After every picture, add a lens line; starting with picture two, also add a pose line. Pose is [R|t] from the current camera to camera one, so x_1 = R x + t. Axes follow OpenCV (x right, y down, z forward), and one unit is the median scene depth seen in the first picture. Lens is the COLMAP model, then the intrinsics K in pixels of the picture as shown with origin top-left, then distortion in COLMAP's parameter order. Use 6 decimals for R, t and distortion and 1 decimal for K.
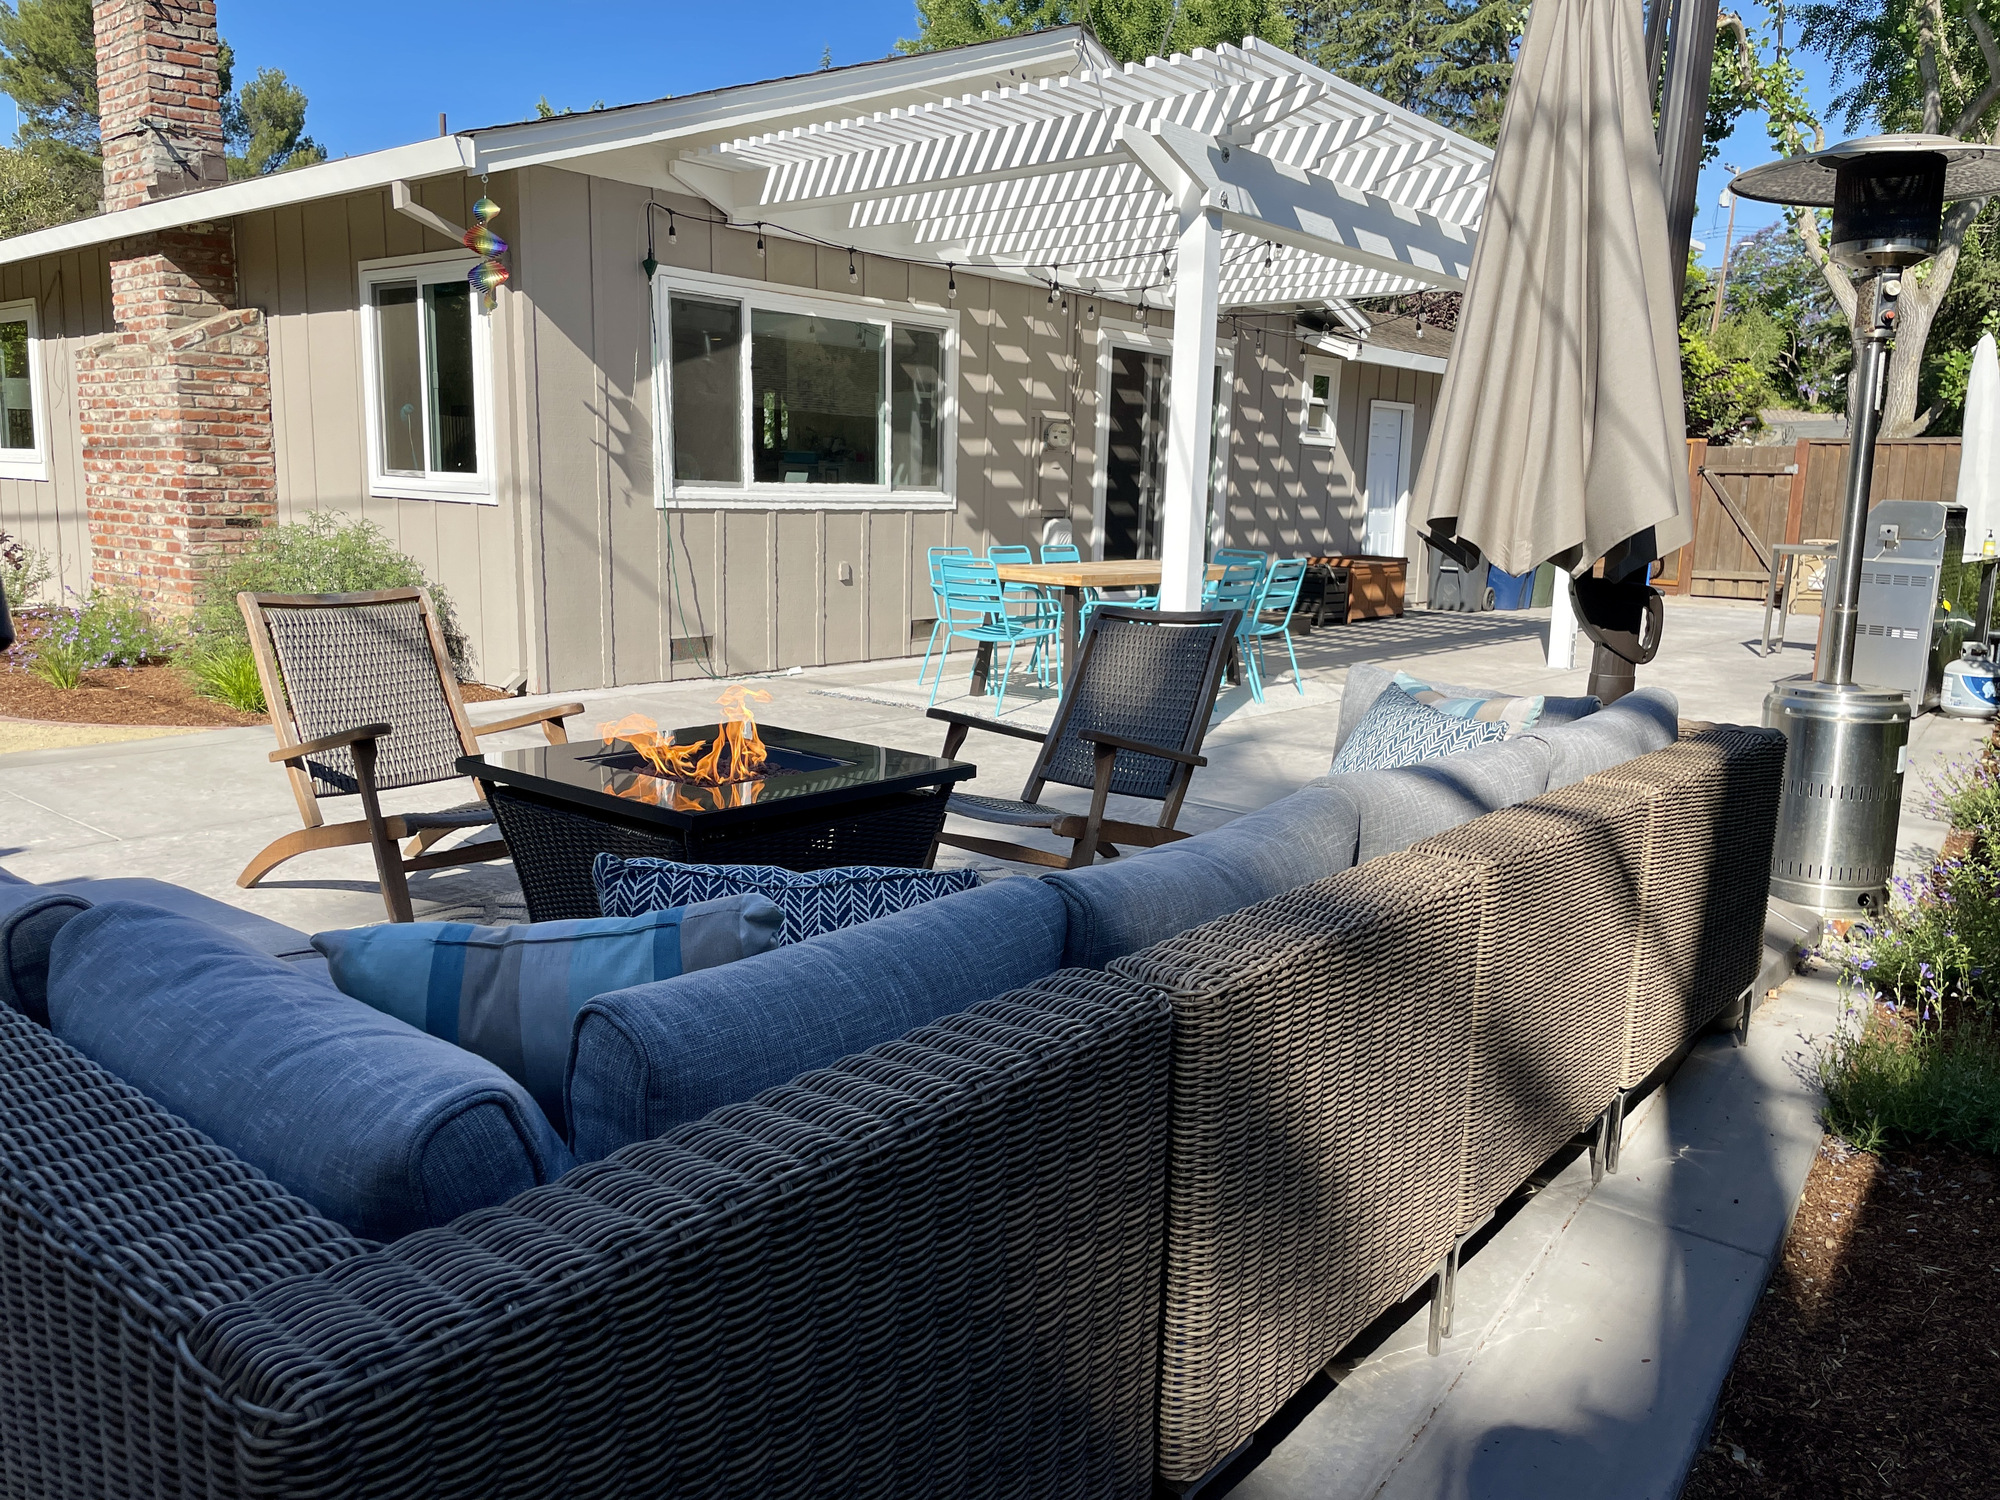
lens RADIAL K [[1507.4, 0, 1022.3], [0, 1507.4, 746.2], [0, 0, 1]] dist [0.107015, -0.131386]
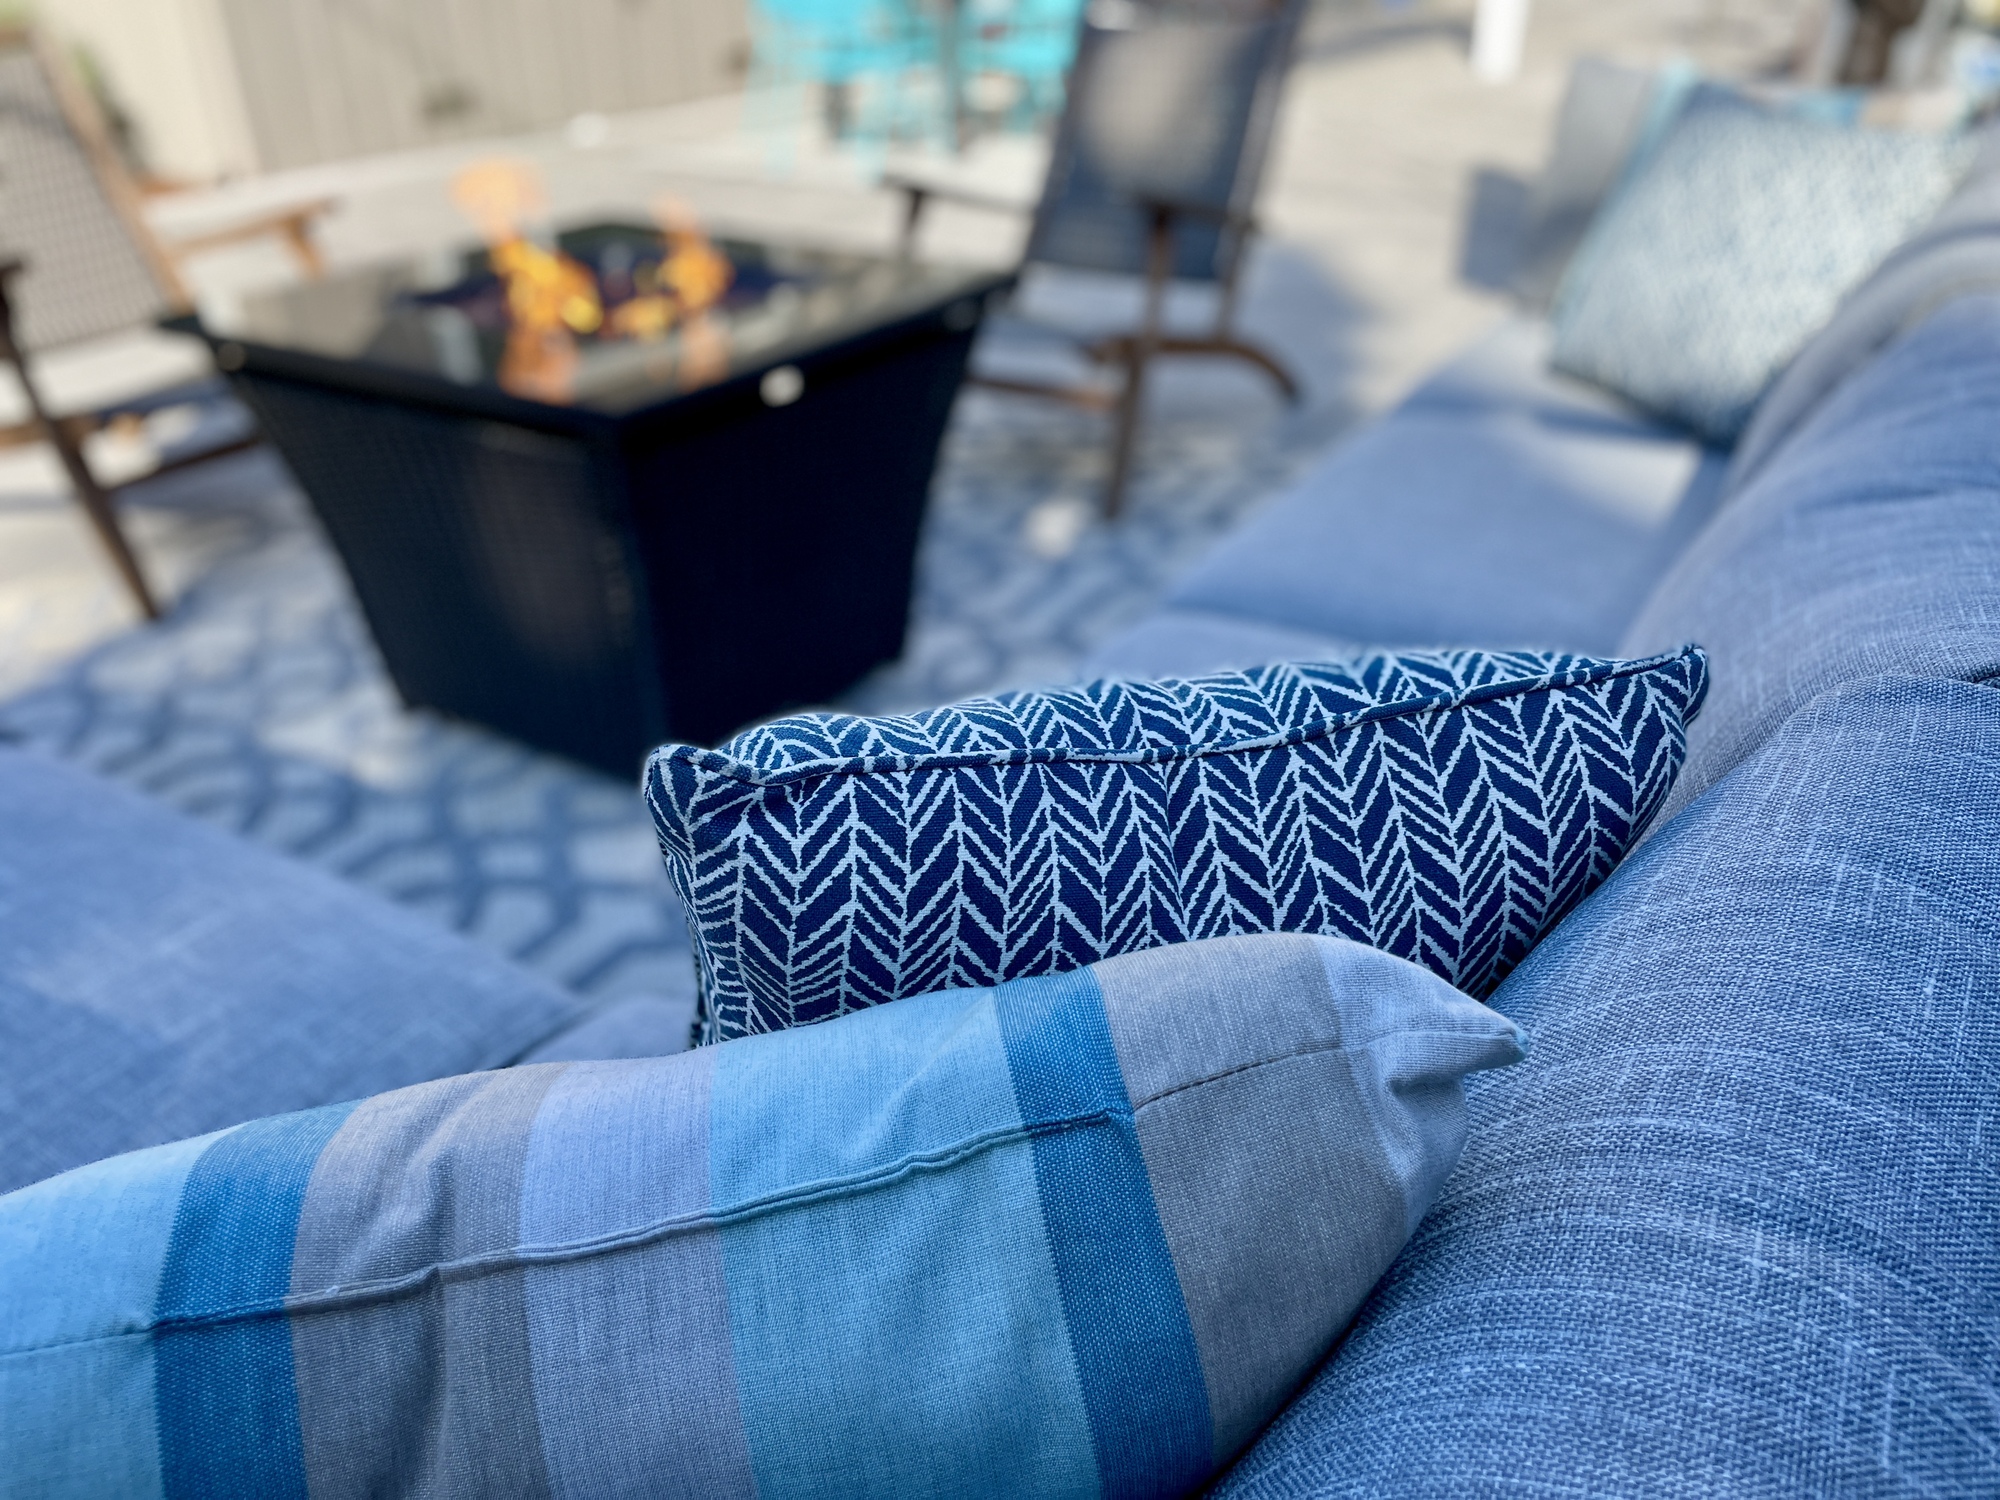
lens RADIAL K [[1507.4, 0, 1022.3], [0, 1507.4, 746.2], [0, 0, 1]] dist [0.107015, -0.131386]
pose [[0.989122, -0.103782, 0.104245, -0.231167], [0.063109, 0.939545, 0.336560, -0.026170], [-0.132872, -0.326320, 0.935874, 0.686332]]
